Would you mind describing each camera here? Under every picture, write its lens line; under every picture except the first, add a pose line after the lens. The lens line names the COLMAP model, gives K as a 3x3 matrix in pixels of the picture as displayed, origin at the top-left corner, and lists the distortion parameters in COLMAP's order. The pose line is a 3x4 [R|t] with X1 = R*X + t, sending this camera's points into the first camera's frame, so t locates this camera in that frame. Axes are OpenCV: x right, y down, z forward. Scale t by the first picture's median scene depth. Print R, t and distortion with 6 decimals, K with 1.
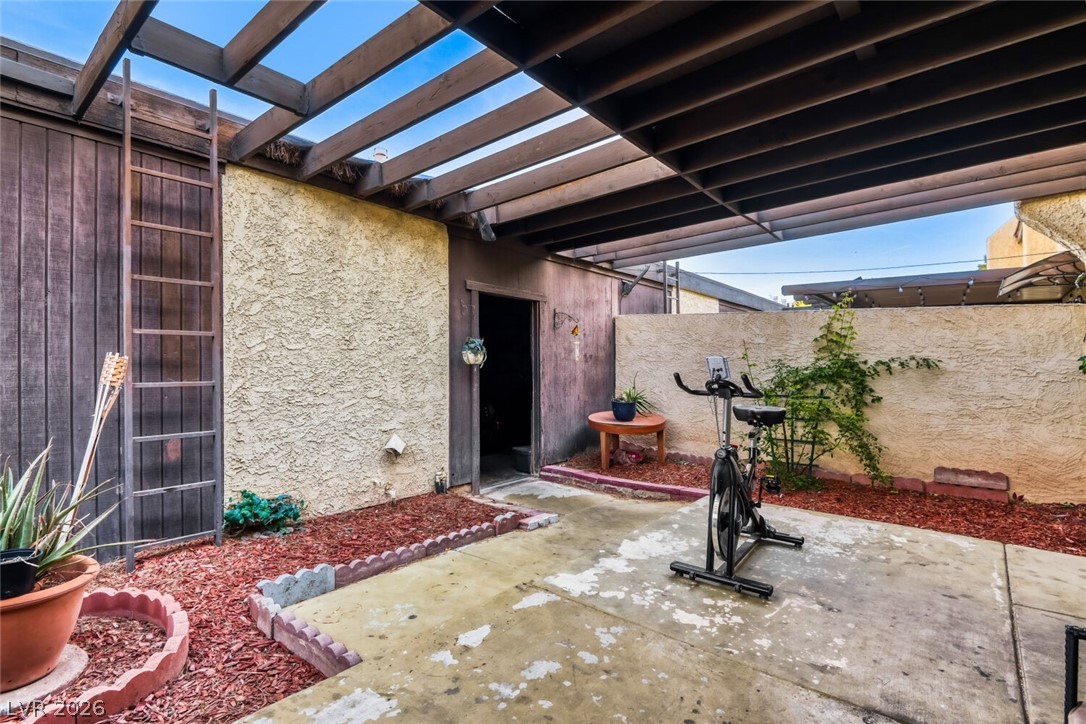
lens RADIAL K [[508.4, 0, 541.2], [0, 508.4, 366.8], [0, 0, 1]] dist [0.009804, -0.014737]
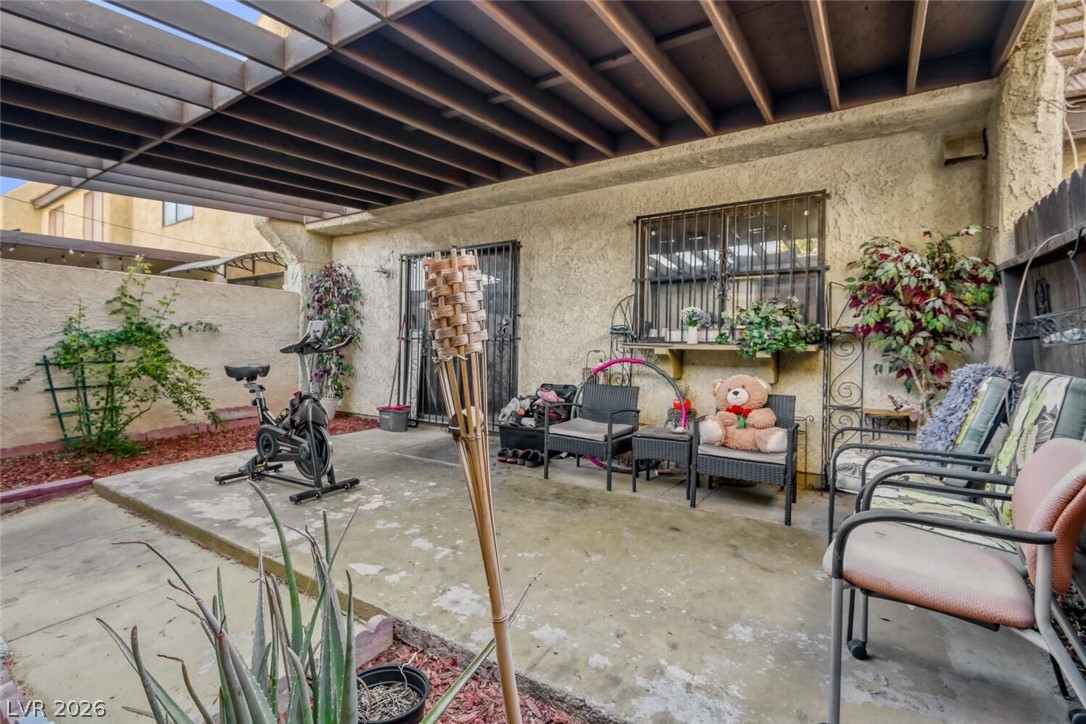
lens RADIAL K [[508.4, 0, 538.6], [0, 508.4, 358.8], [0, 0, 1]] dist [0.009804, -0.014737]
pose [[-0.084626, -0.052755, 0.995015, -0.629648], [0.000169, 0.998597, 0.052959, 0.004662], [-0.996413, 0.004650, -0.084498, 0.358981]]
